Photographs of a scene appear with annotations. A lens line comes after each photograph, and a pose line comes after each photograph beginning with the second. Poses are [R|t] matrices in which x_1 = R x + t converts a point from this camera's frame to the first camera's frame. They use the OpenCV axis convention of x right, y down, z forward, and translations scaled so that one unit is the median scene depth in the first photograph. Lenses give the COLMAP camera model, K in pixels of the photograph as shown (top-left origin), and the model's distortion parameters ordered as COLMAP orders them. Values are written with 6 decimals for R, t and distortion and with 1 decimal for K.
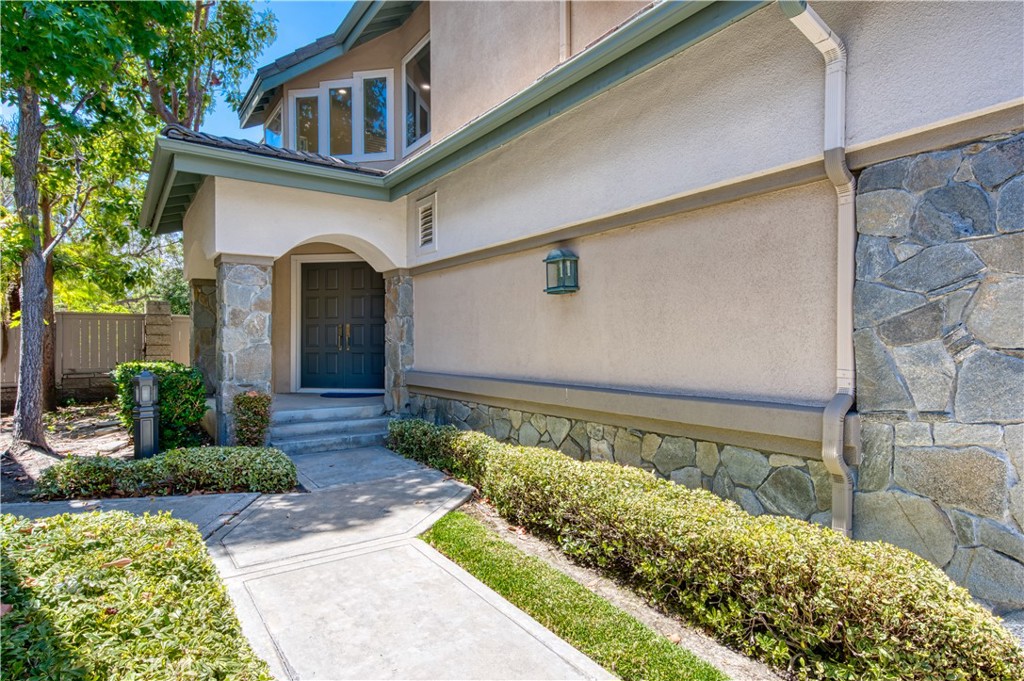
lens RADIAL K [[571.3, 0, 510.5], [0, 571.3, 343.4], [0, 0, 1]] dist [0.027656, 0.002376]
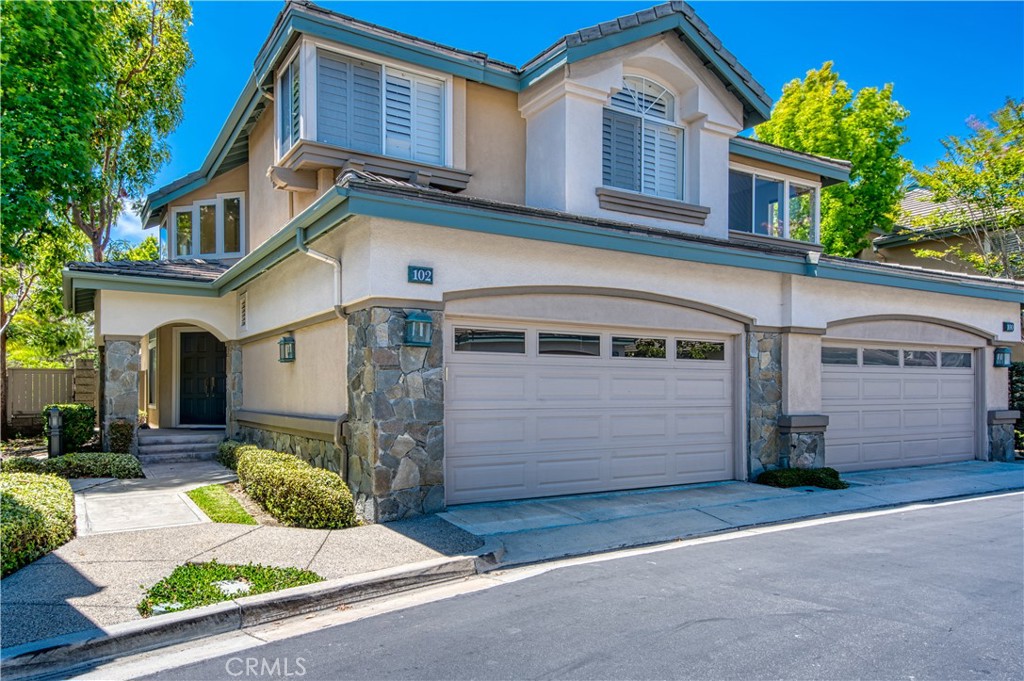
lens RADIAL K [[700.7, 0, 523.2], [0, 700.7, 384.9], [0, 0, 1]] dist [0.013035, -0.000820]
pose [[0.999173, -0.002883, -0.040547, 0.608770], [0.002551, 0.999963, -0.008251, 0.000382], [0.040569, 0.008140, 0.999144, -0.745324]]
